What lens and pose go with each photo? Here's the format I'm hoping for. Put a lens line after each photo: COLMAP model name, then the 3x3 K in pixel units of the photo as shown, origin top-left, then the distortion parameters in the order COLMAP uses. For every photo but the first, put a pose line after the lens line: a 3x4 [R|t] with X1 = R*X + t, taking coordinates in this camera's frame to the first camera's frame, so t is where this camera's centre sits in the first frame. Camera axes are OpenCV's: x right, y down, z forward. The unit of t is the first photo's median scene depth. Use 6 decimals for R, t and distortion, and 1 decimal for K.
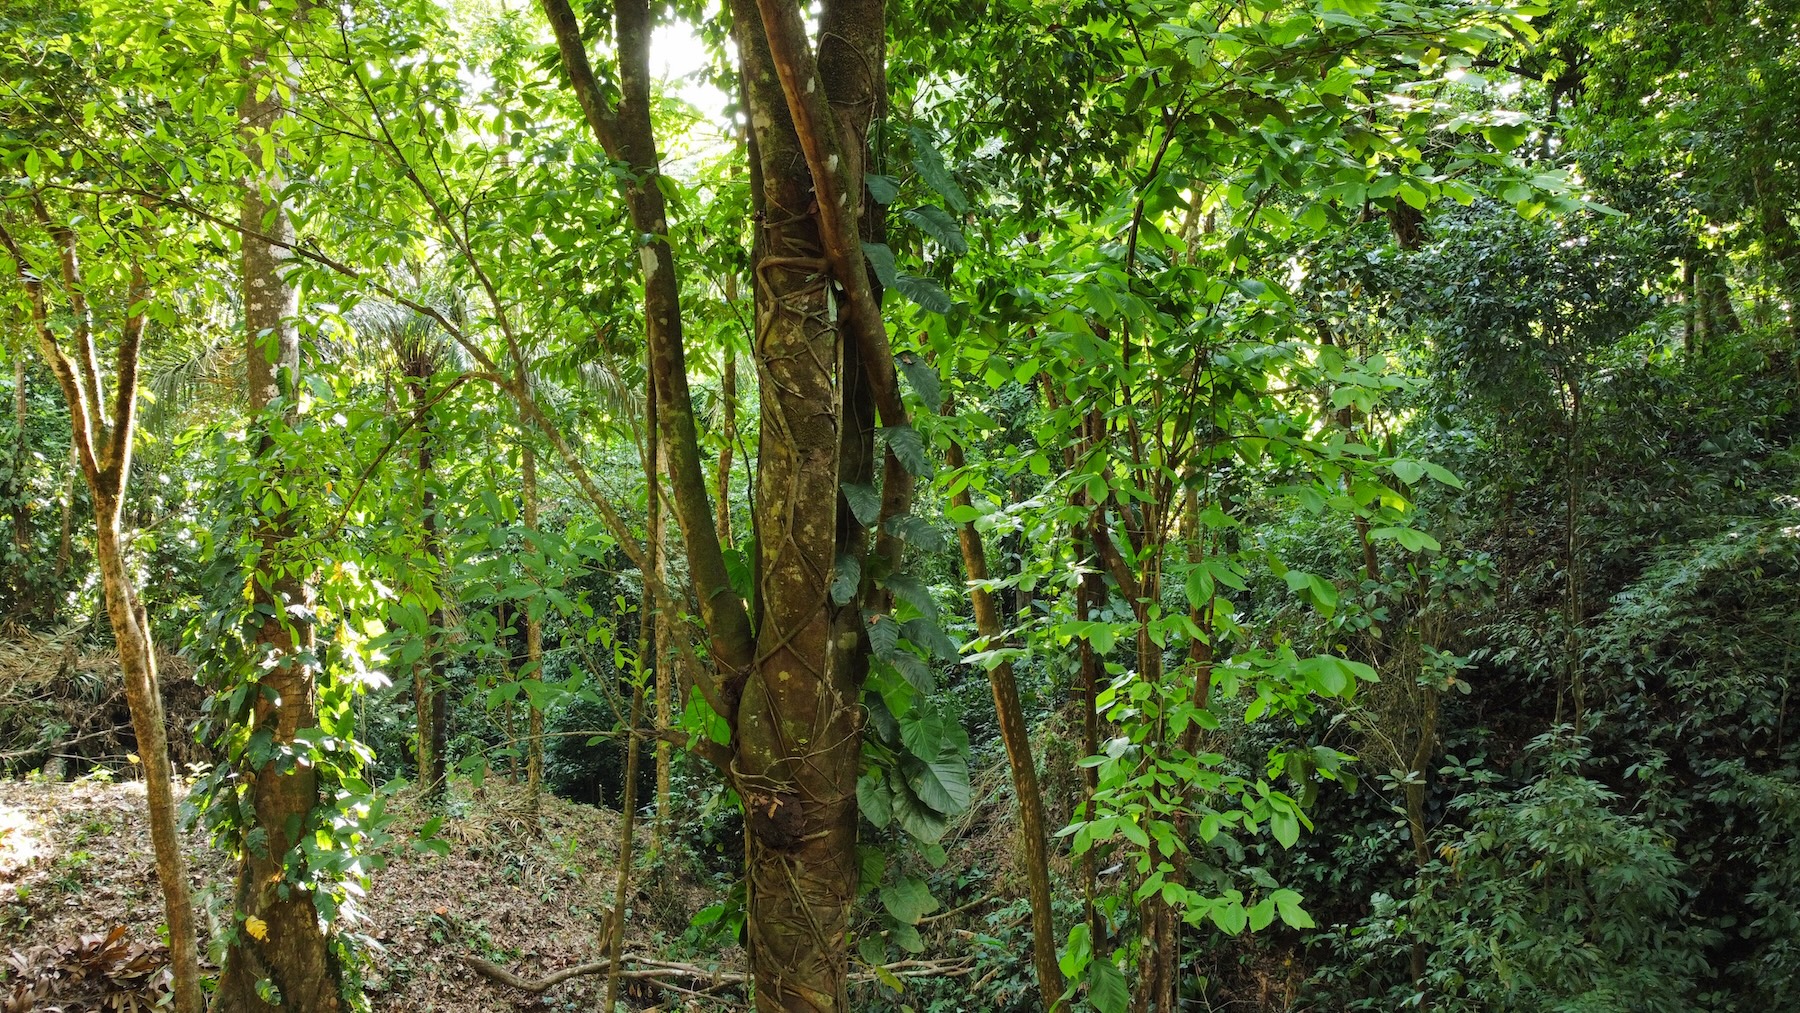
lens RADIAL K [[1361.2, 0, 900.0], [0, 1361.2, 506.5], [0, 0, 1]] dist [-0.004492, -0.000592]
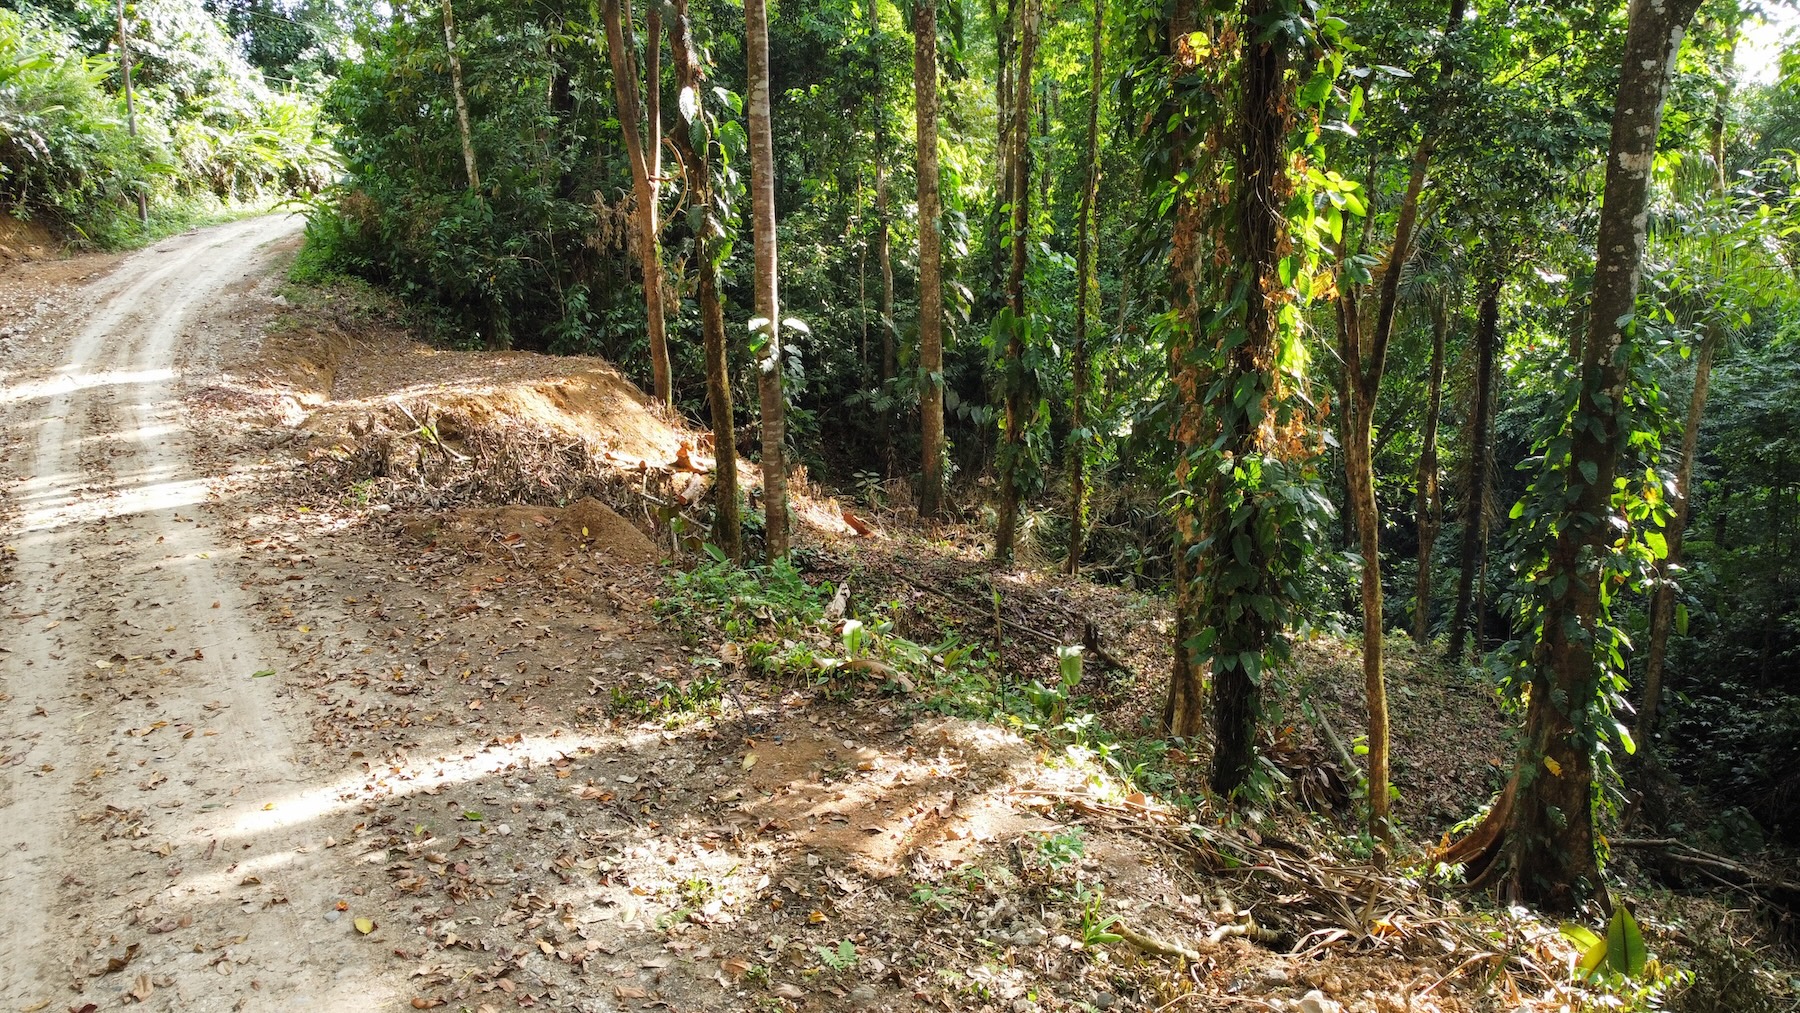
lens RADIAL K [[1361.2, 0, 900.0], [0, 1361.2, 506.5], [0, 0, 1]] dist [-0.004492, -0.000592]
pose [[0.856408, 0.121391, -0.501825, -0.255712], [-0.064056, 0.989439, 0.130027, -0.036210], [0.512310, -0.079211, 0.855140, -0.246879]]
